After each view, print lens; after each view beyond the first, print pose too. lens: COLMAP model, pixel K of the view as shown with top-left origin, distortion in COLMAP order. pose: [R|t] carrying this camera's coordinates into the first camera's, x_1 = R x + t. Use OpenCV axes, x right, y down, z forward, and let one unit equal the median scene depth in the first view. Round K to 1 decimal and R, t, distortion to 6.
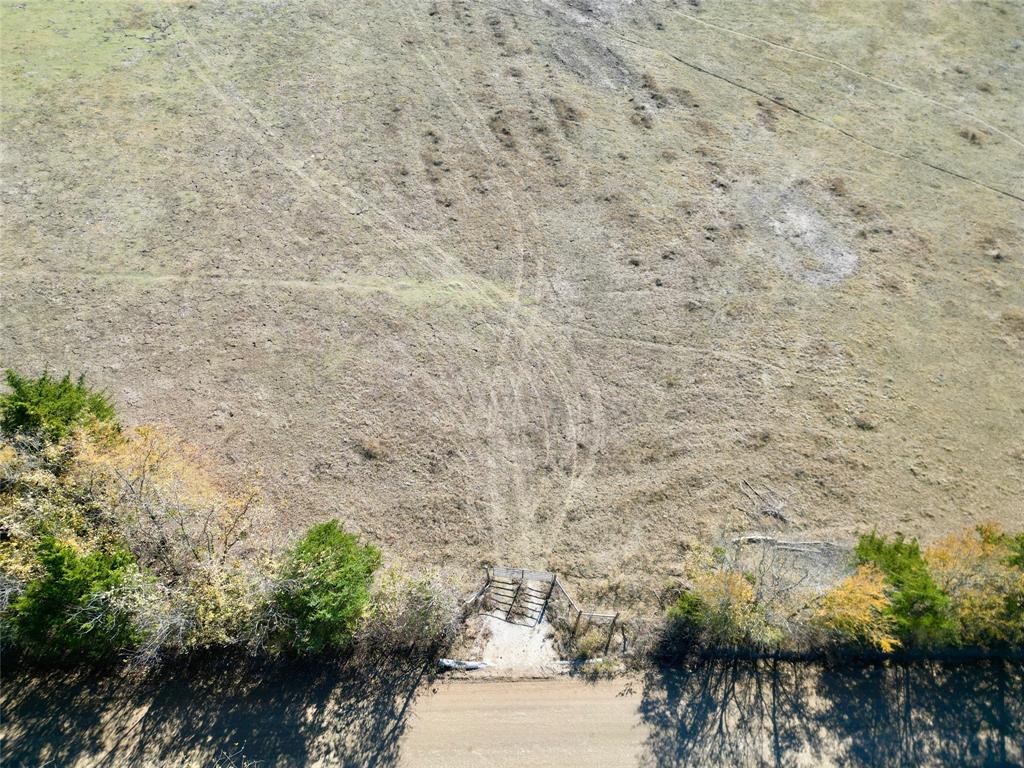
lens RADIAL K [[705.8, 0, 512.0], [0, 705.8, 384.0], [0, 0, 1]] dist [0.078981, -0.075777]
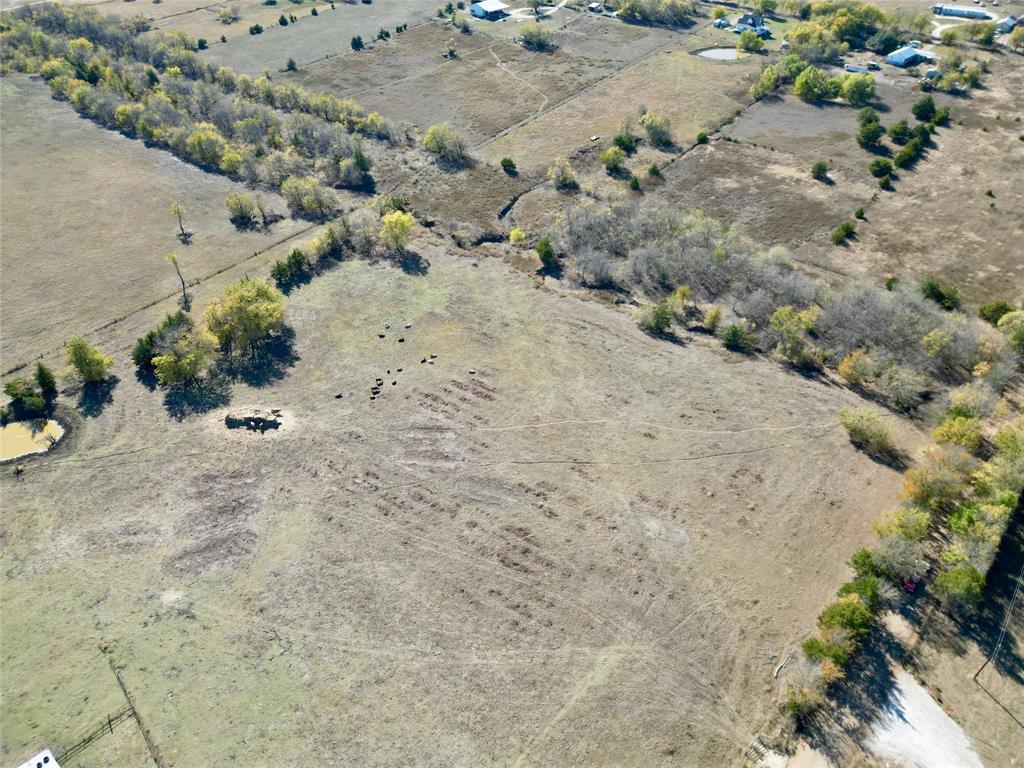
lens RADIAL K [[705.8, 0, 512.0], [0, 705.8, 384.0], [0, 0, 1]] dist [0.078981, -0.075777]
pose [[0.684545, -0.466442, 0.560205, -0.985109], [0.547942, 0.836093, 0.026593, -0.944447], [-0.480788, 0.288756, 0.827927, -0.795324]]
